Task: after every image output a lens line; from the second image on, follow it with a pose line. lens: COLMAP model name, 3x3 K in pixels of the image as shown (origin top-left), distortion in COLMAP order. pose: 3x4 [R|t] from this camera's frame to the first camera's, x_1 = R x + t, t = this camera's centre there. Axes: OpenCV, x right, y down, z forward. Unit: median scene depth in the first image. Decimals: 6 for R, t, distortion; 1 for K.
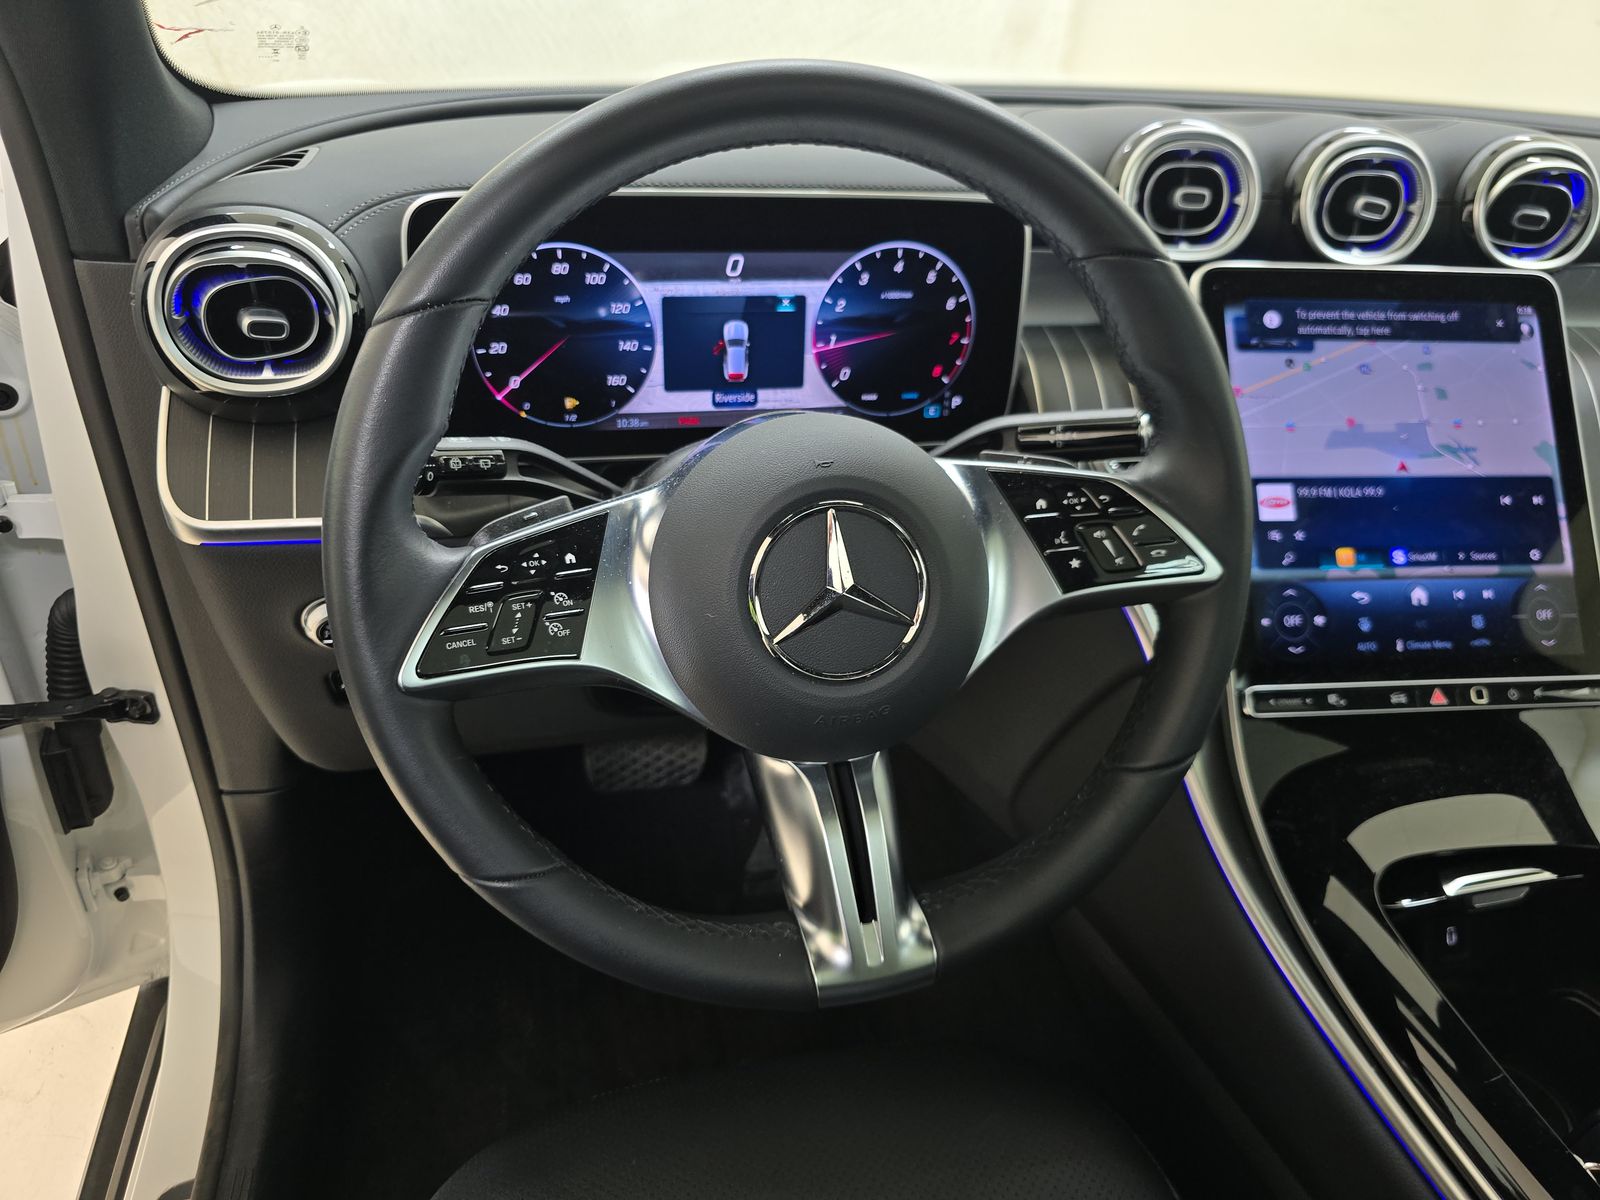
lens RADIAL K [[1031.2, 0, 800.0], [0, 1031.2, 600.0], [0, 0, 1]] dist [0.021444, -0.040376]
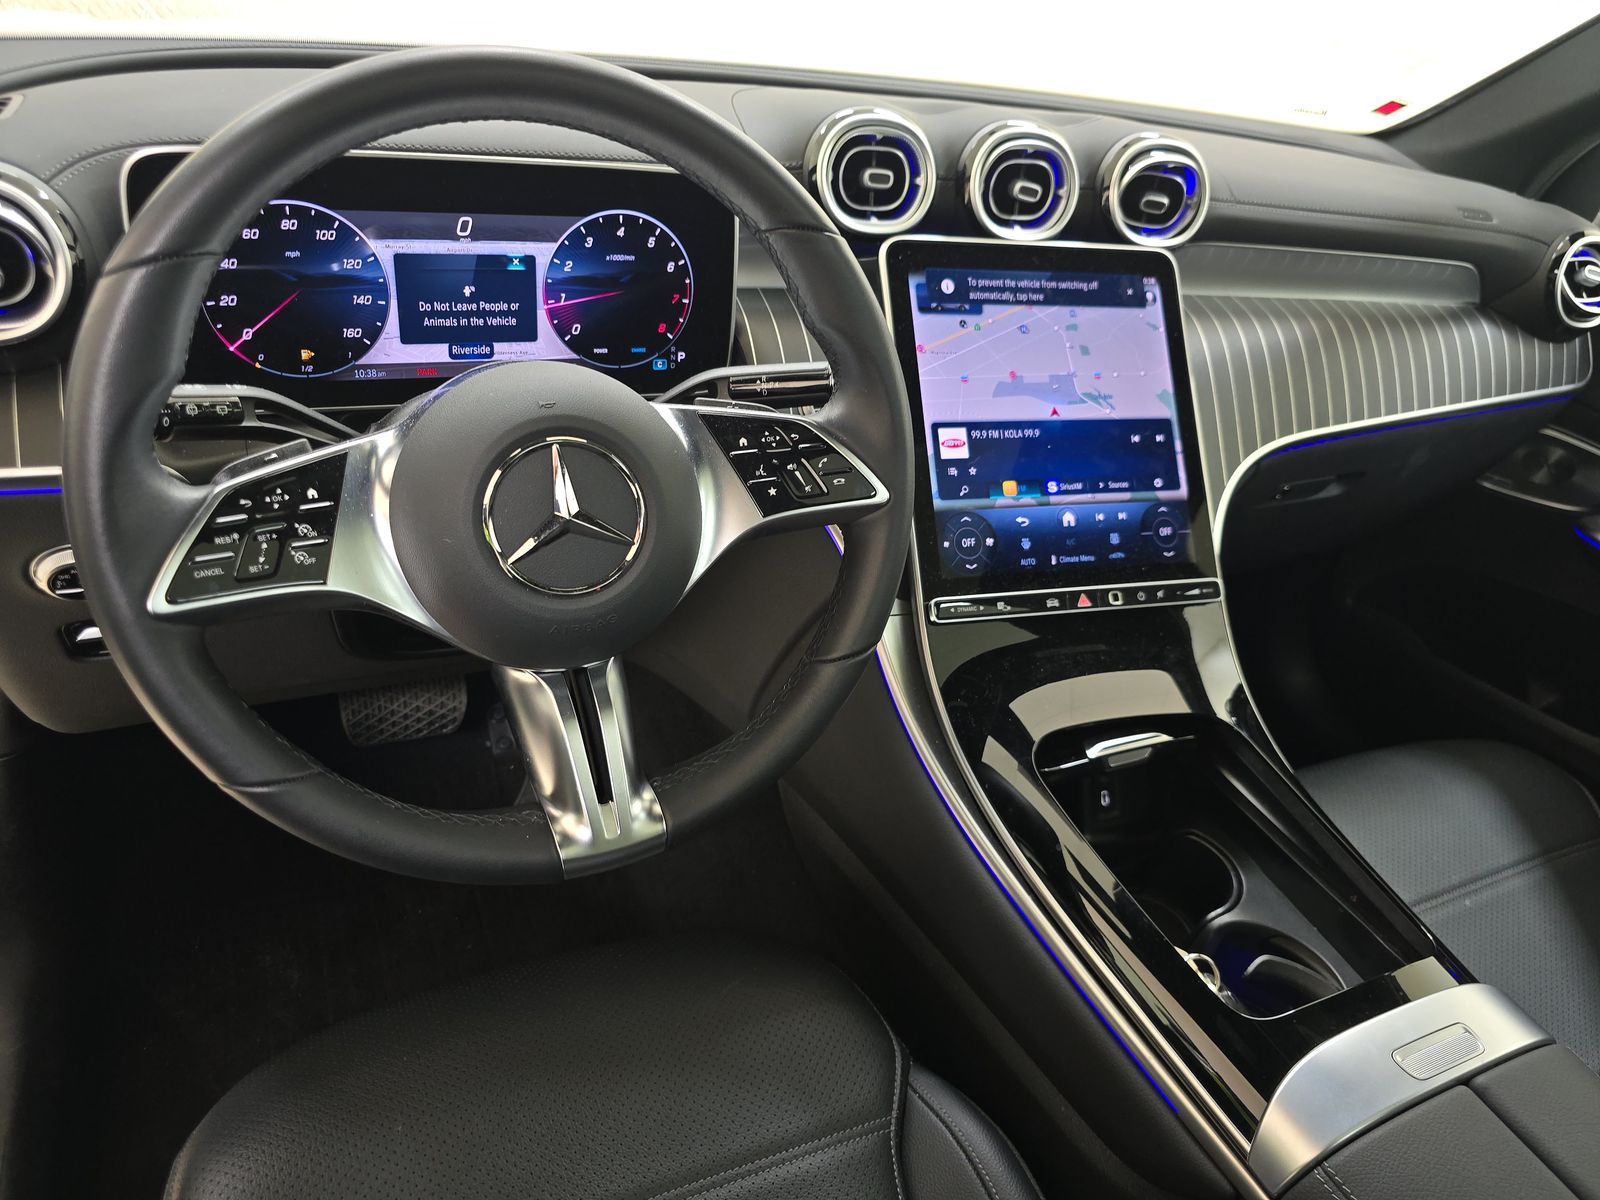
lens RADIAL K [[1058.1, 0, 800.0], [0, 1058.1, 600.0], [0, 0, 1]] dist [0.027455, -0.040936]
pose [[0.978121, -0.042947, 0.203554, 0.036643], [0.037402, 0.998819, 0.031012, 0.042622], [-0.204645, -0.022720, 0.978573, -0.158467]]
